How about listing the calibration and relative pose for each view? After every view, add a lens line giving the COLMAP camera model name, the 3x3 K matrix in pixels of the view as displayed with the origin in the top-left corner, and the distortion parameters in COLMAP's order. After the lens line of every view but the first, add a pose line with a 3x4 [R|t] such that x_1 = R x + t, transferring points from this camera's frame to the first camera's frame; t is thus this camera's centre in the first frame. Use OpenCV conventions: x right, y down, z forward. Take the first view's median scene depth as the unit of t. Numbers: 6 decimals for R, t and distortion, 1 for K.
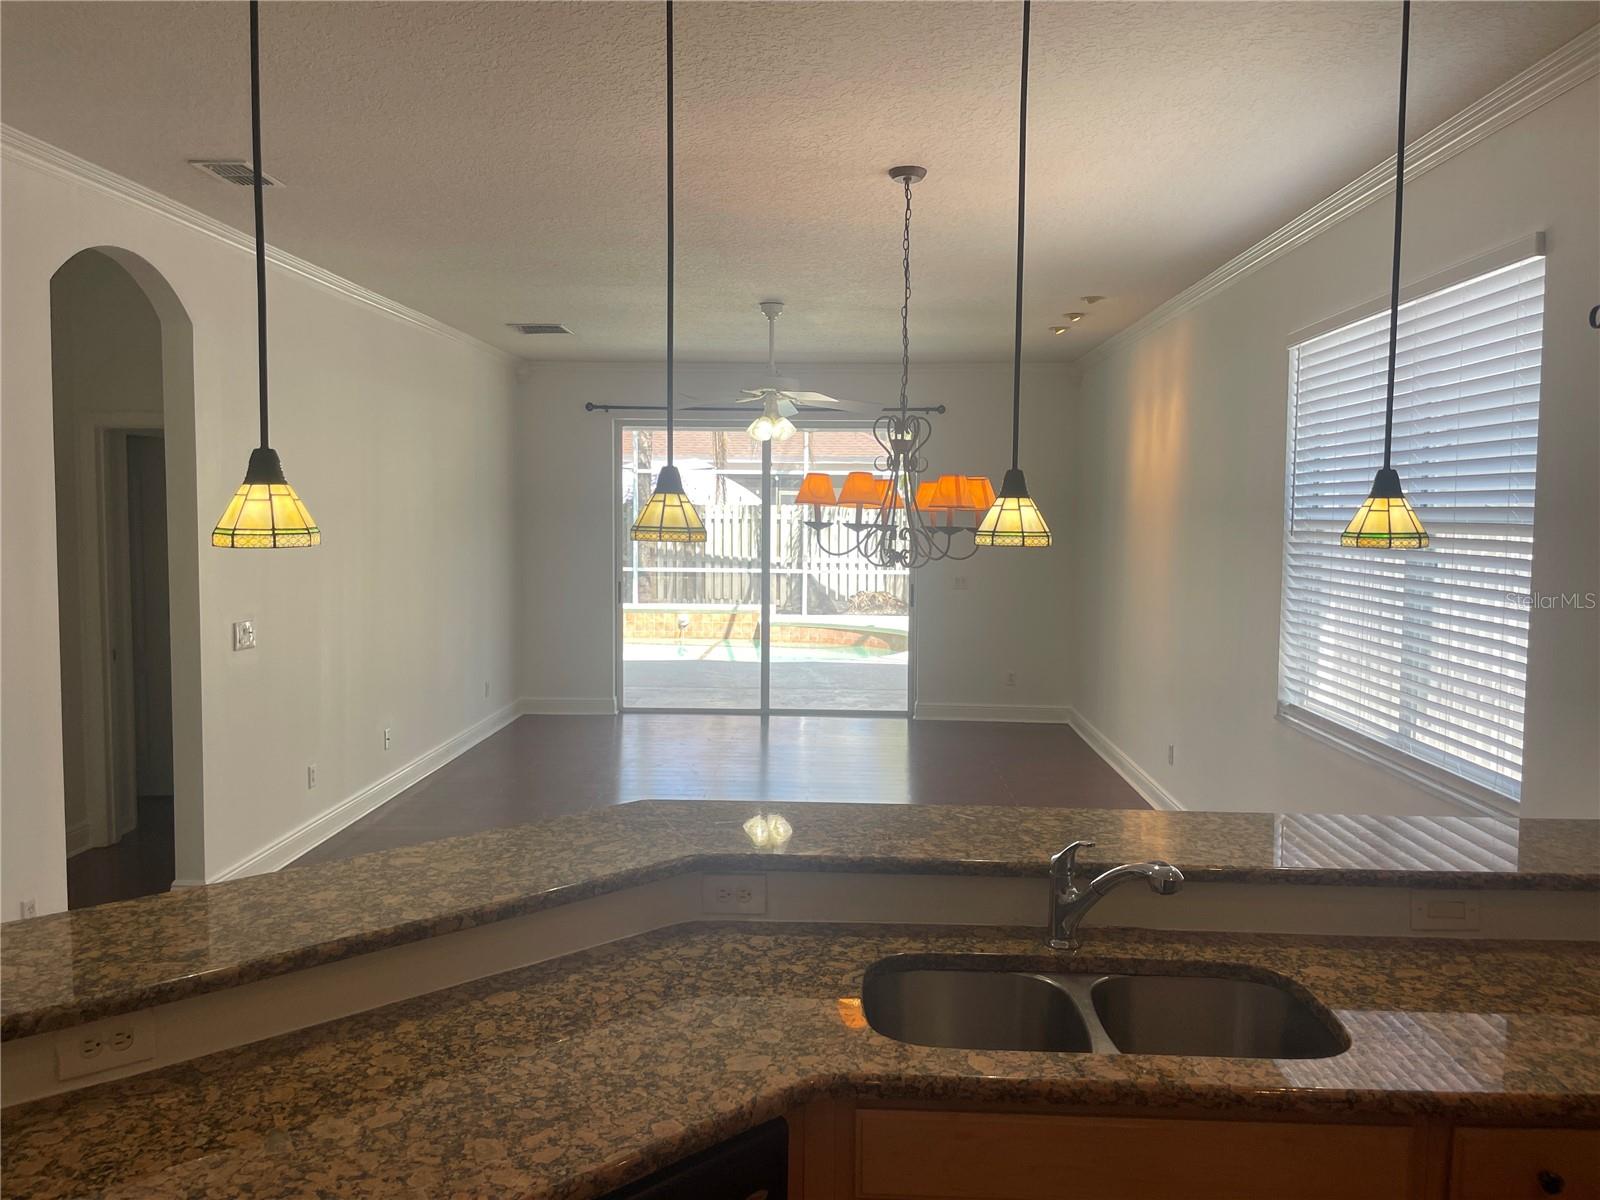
lens RADIAL K [[1210.8, 0, 788.8], [0, 1210.8, 606.9], [0, 0, 1]] dist [0.083712, -0.117113]
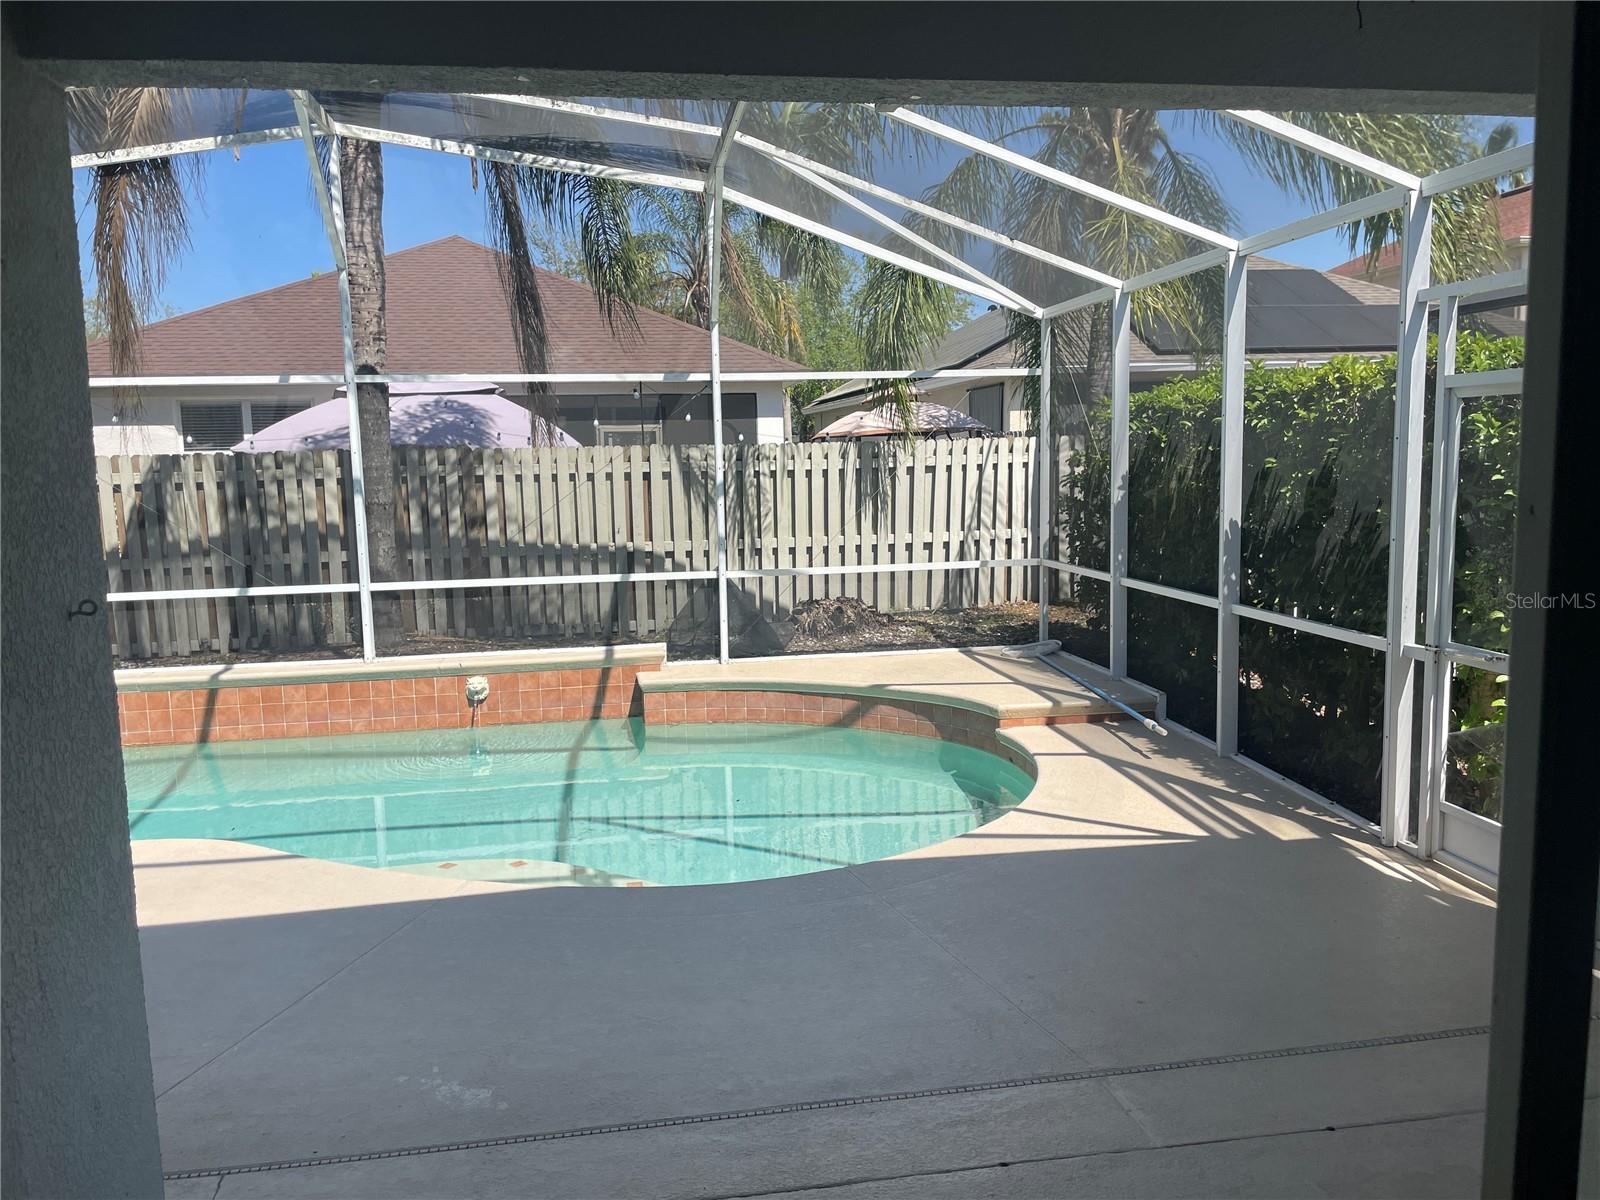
lens RADIAL K [[1210.8, 0, 814.4], [0, 1210.8, 597.6], [0, 0, 1]] dist [0.083712, -0.117113]
pose [[0.977957, -0.056012, 0.201154, -0.095152], [0.047885, 0.997837, 0.045046, -0.075826], [-0.203242, -0.034420, 0.978523, 0.926304]]
